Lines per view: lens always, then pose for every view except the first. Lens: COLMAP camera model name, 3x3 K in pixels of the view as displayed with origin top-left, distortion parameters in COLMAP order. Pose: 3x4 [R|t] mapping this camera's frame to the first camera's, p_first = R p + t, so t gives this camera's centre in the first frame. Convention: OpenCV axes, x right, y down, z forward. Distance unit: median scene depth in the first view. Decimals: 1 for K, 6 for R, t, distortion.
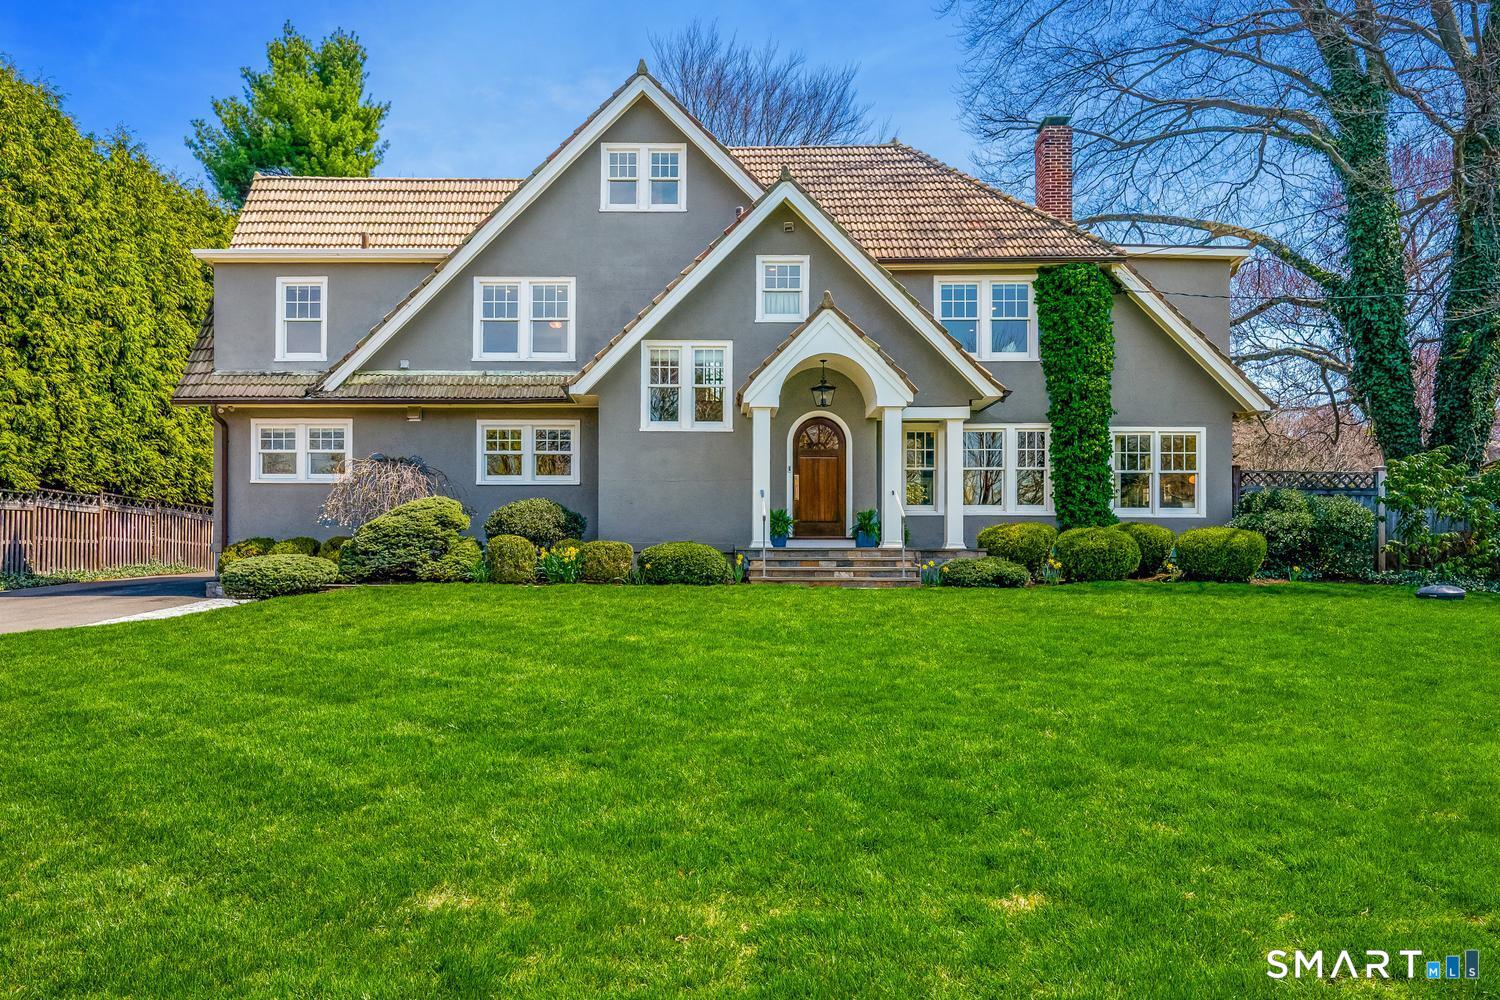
lens RADIAL K [[903.3, 0, 750.9], [0, 903.3, 517.7], [0, 0, 1]] dist [-0.000230, -0.000585]
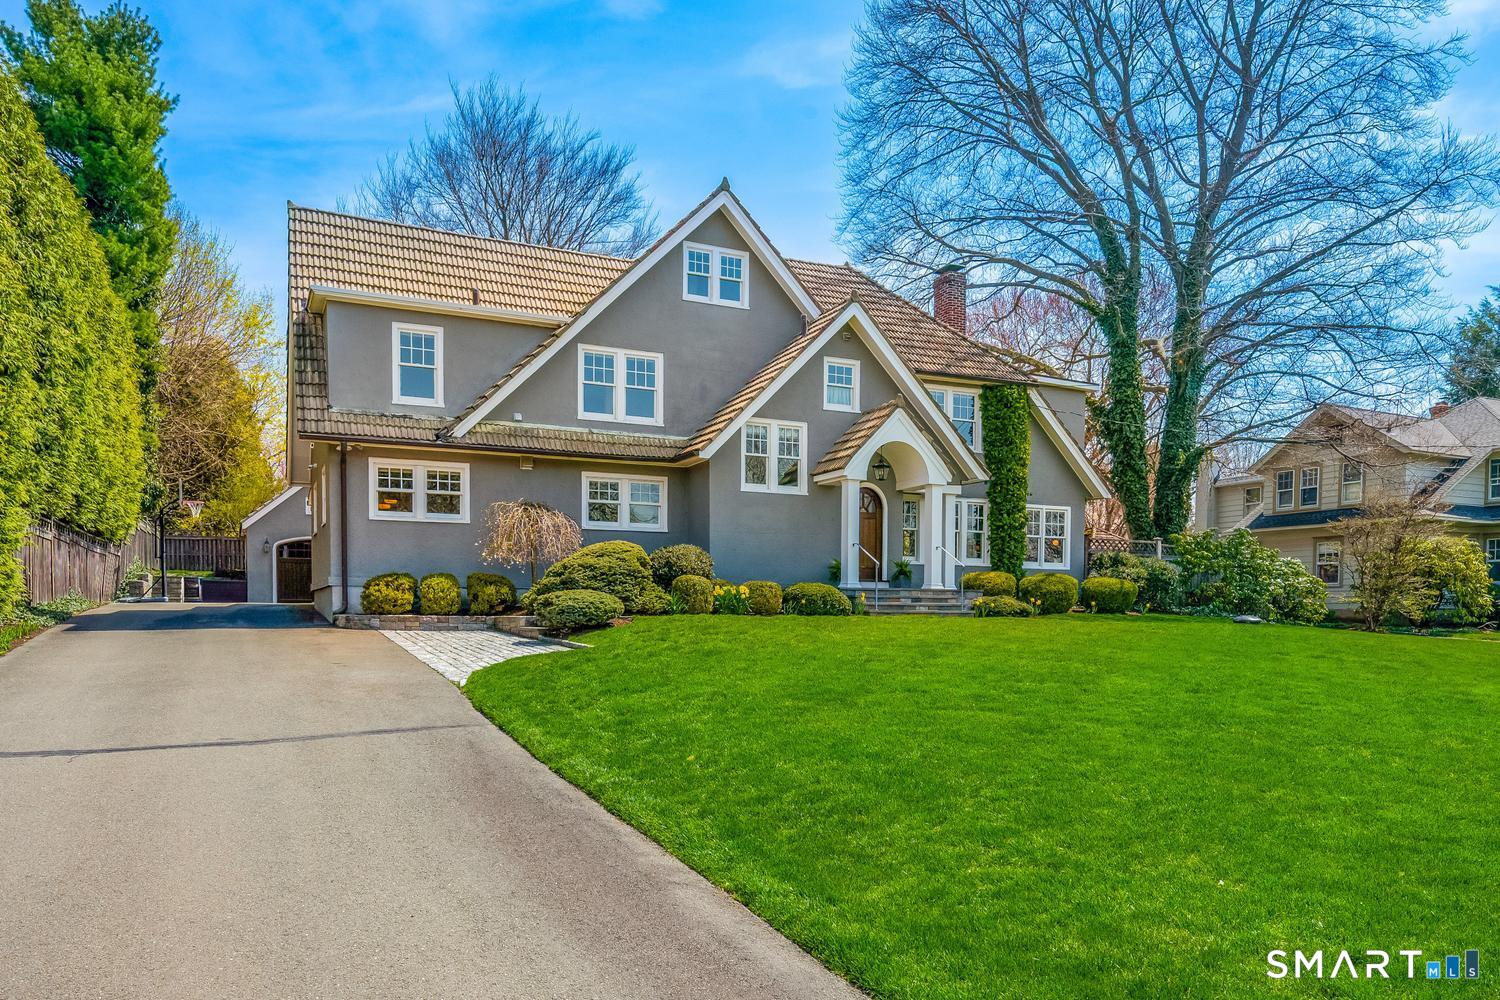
lens RADIAL K [[842.5, 0, 750.3], [0, 842.5, 579.1], [0, 0, 1]] dist [-0.001128, 0.000489]
pose [[0.927342, 0.014702, 0.373926, -0.498944], [-0.023326, 0.999556, 0.018548, 0.001582], [-0.373487, -0.025923, 0.927273, -0.058802]]
